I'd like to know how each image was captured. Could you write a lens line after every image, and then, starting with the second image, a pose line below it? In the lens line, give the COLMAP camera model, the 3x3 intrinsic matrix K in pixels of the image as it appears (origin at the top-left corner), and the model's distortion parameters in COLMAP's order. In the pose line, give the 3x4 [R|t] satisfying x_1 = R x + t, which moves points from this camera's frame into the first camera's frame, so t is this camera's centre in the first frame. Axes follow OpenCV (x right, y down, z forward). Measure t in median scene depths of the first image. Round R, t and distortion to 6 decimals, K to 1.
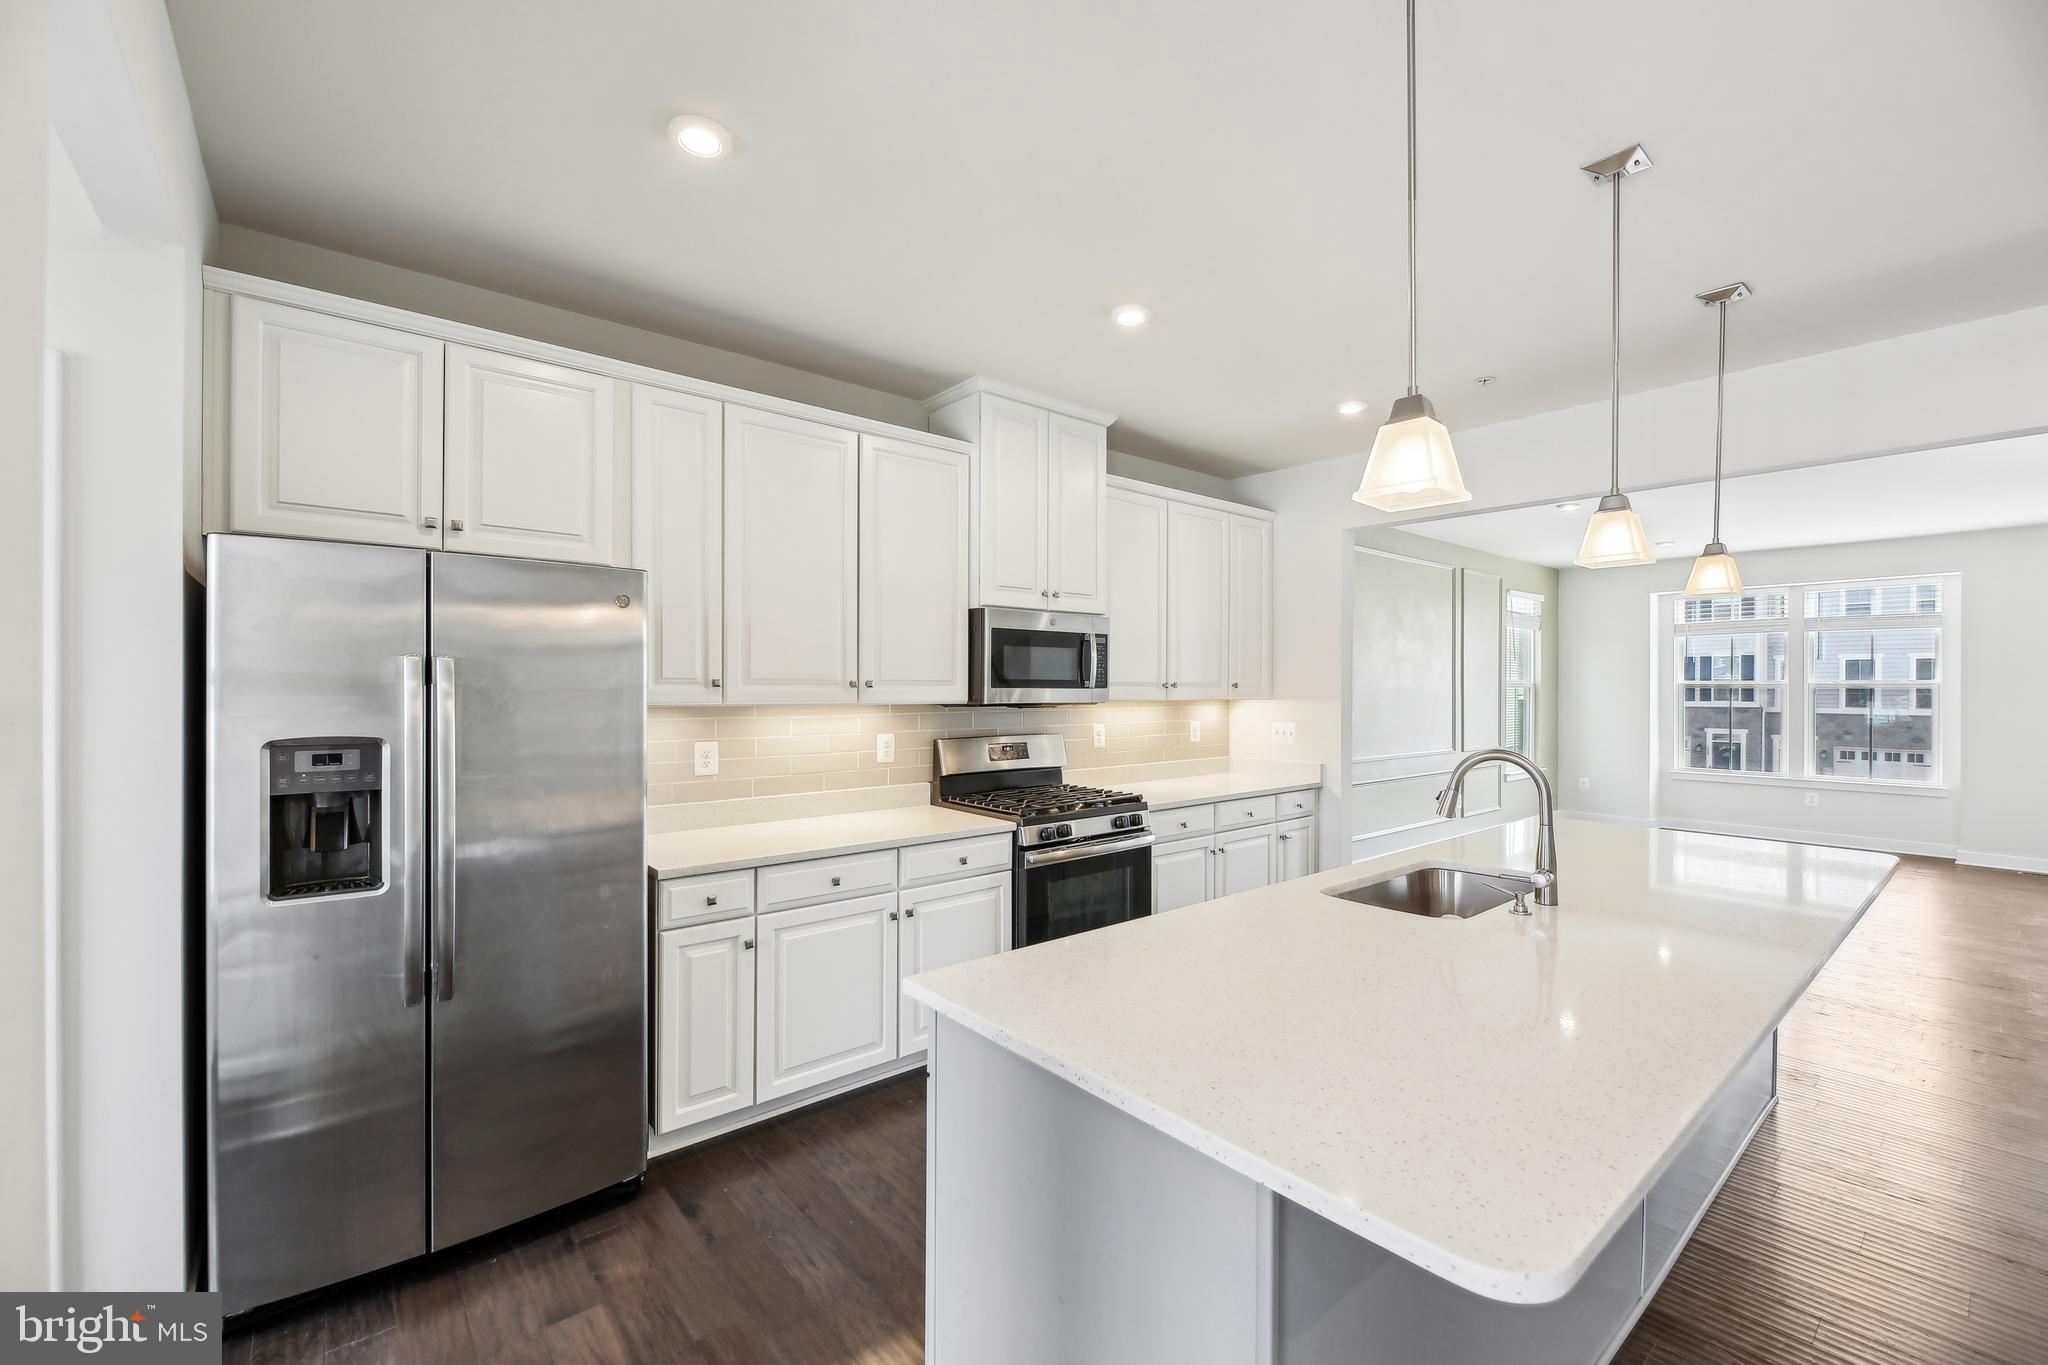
lens RADIAL K [[847.5, 0, 1013.5], [0, 847.5, 682.6], [0, 0, 1]] dist [0.000368, -0.000258]
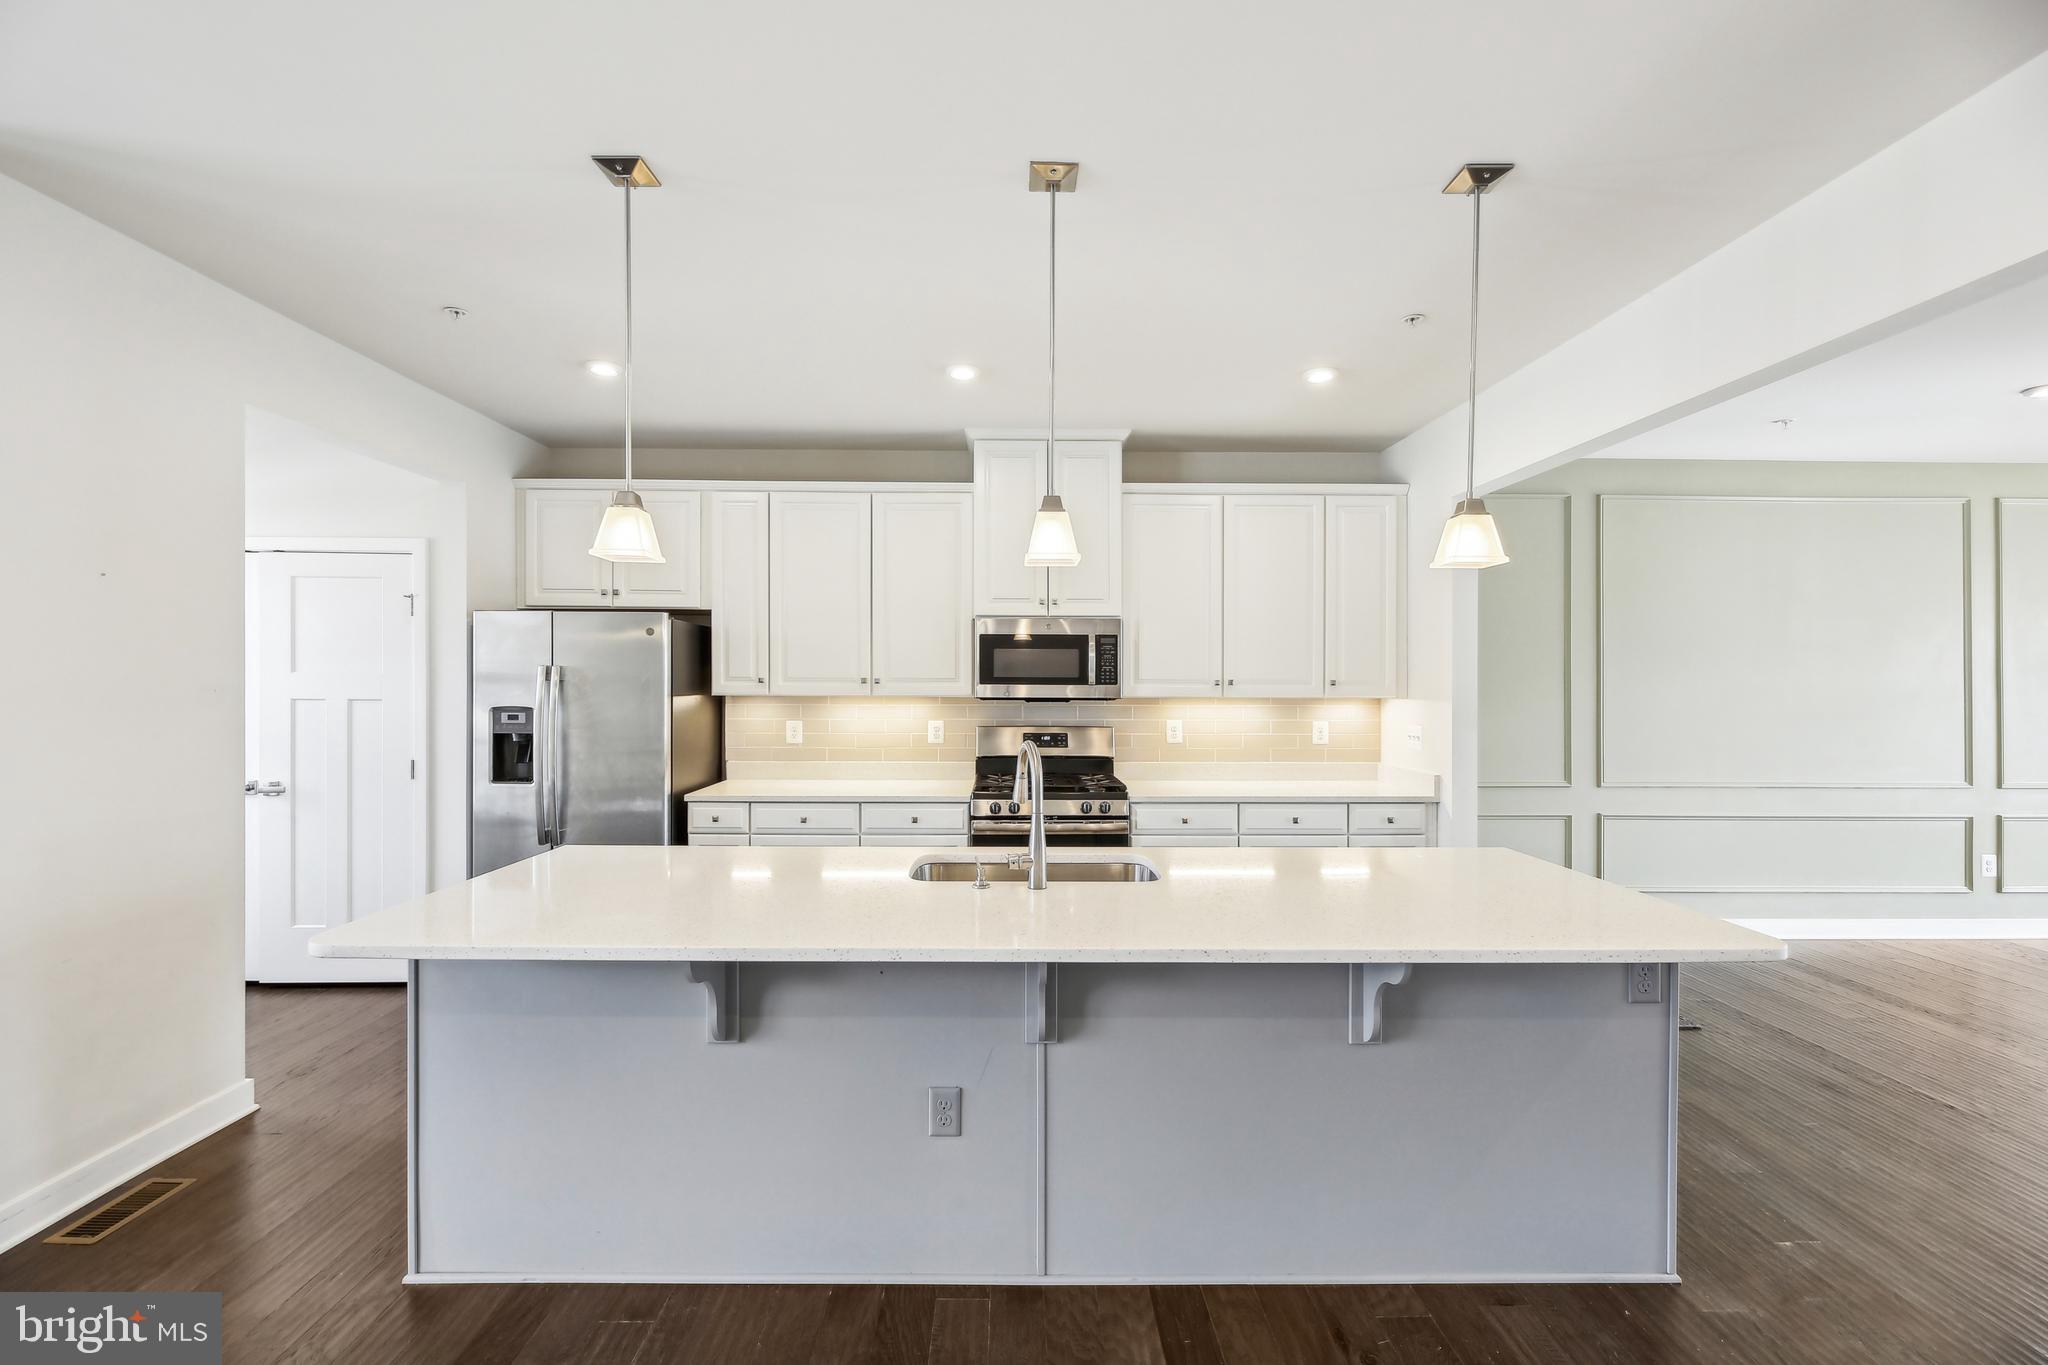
lens RADIAL K [[847.5, 0, 1013.5], [0, 847.5, 682.6], [0, 0, 1]] dist [0.000368, -0.000258]
pose [[0.776205, 0.000048, -0.630480, 0.677824], [0.000171, 1.000000, 0.000288, 0.003358], [0.630480, -0.000331, 0.776205, 0.084626]]
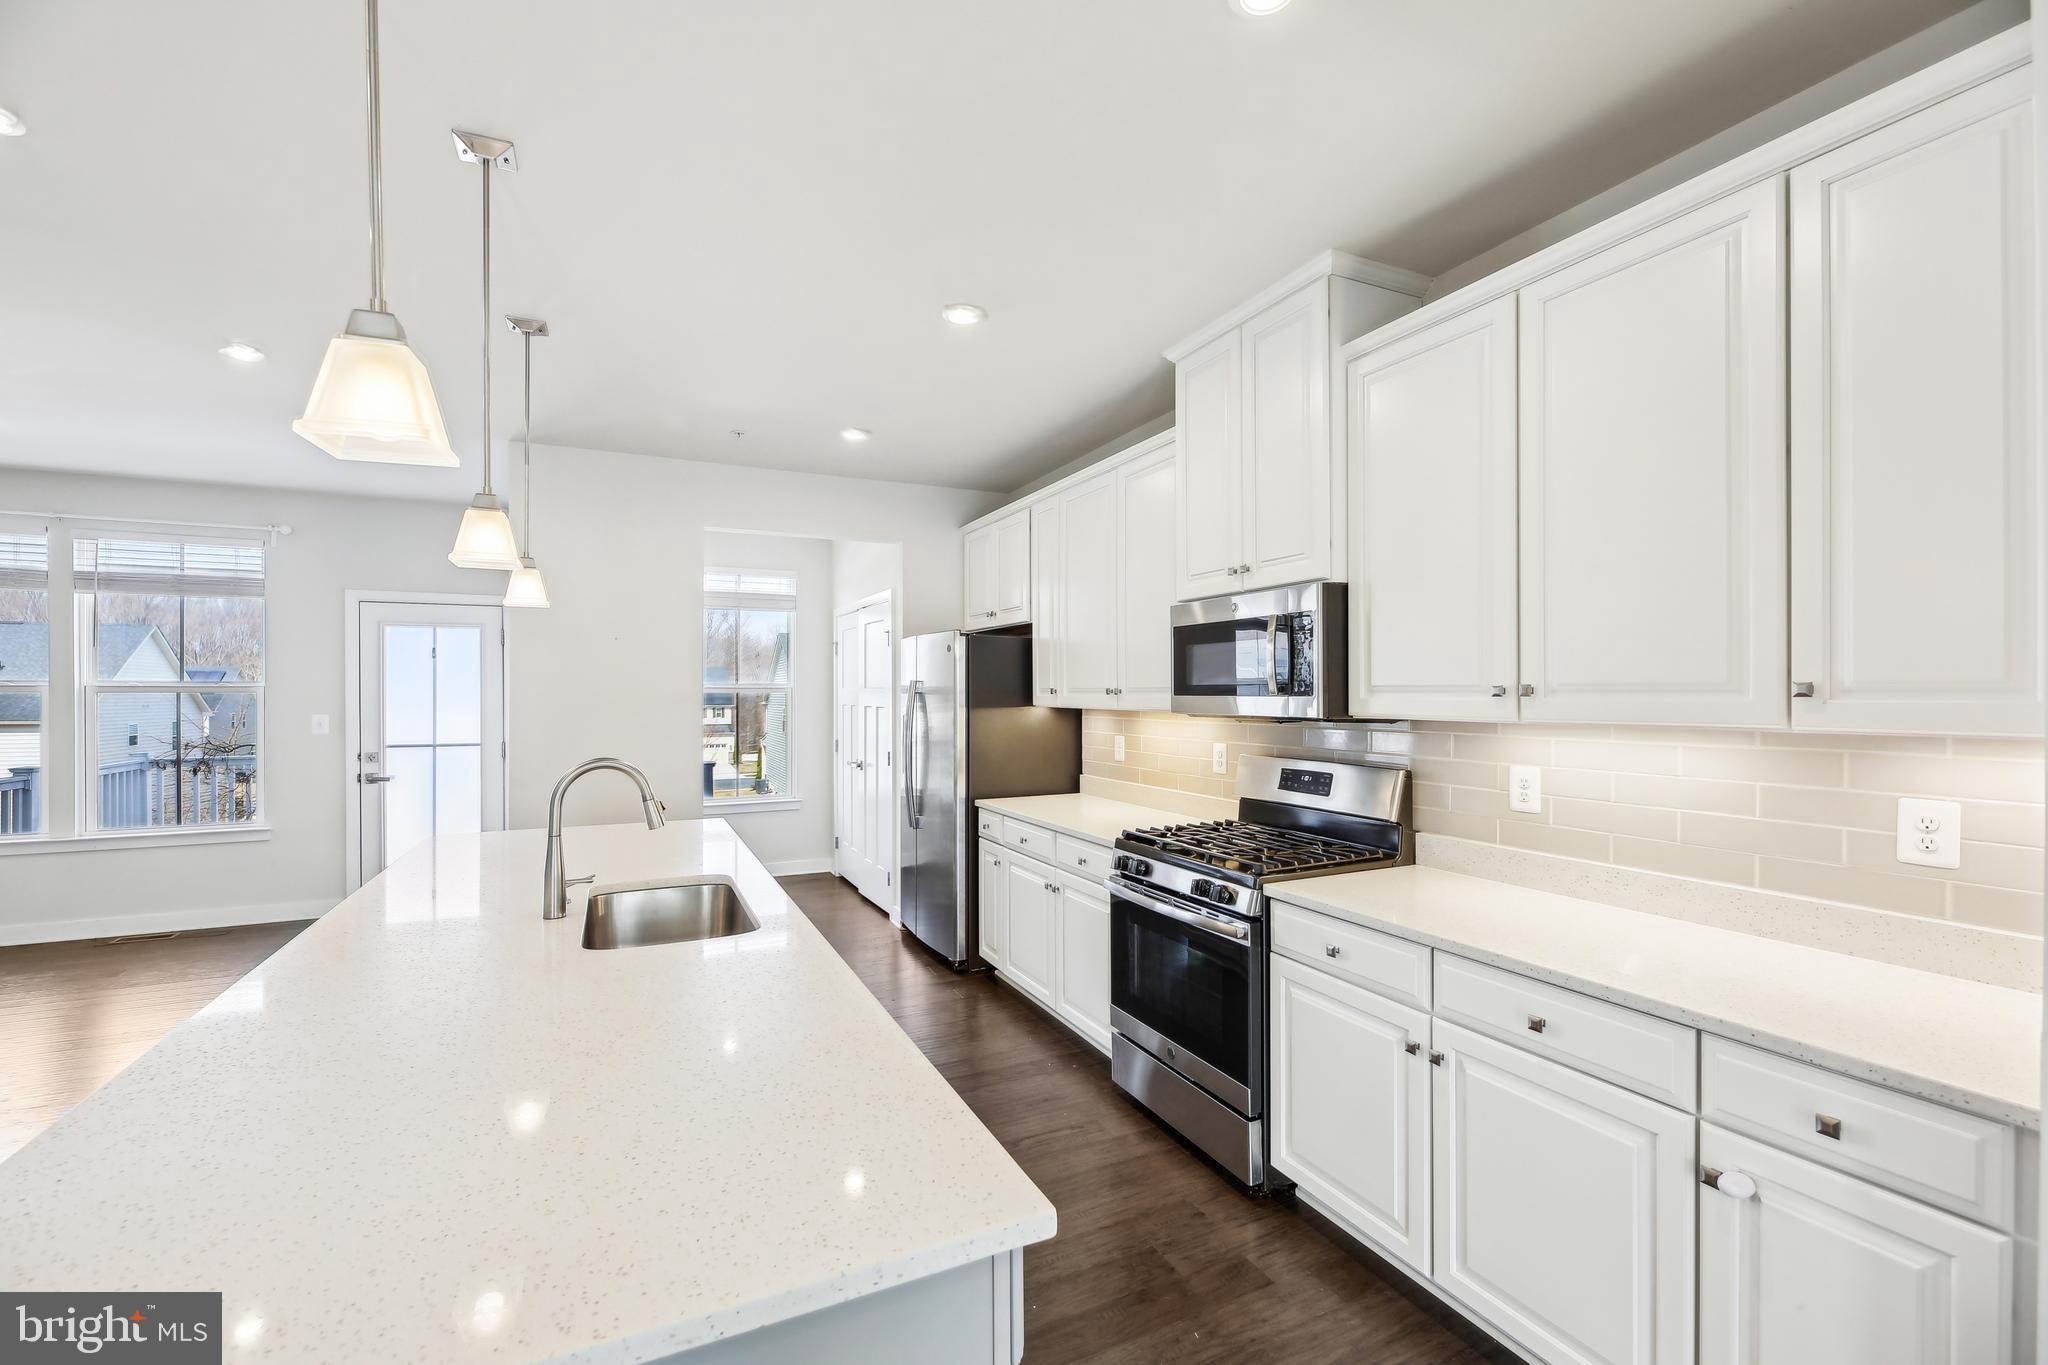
lens RADIAL K [[849.6, 0, 1040.1], [0, 849.6, 692.8], [0, 0, 1]] dist [0.000499, -0.000171]
pose [[-0.213234, -0.001482, -0.977000, 0.763643], [0.002539, 0.999995, -0.002071, 0.004763], [0.976998, -0.002922, -0.213229, 0.926333]]
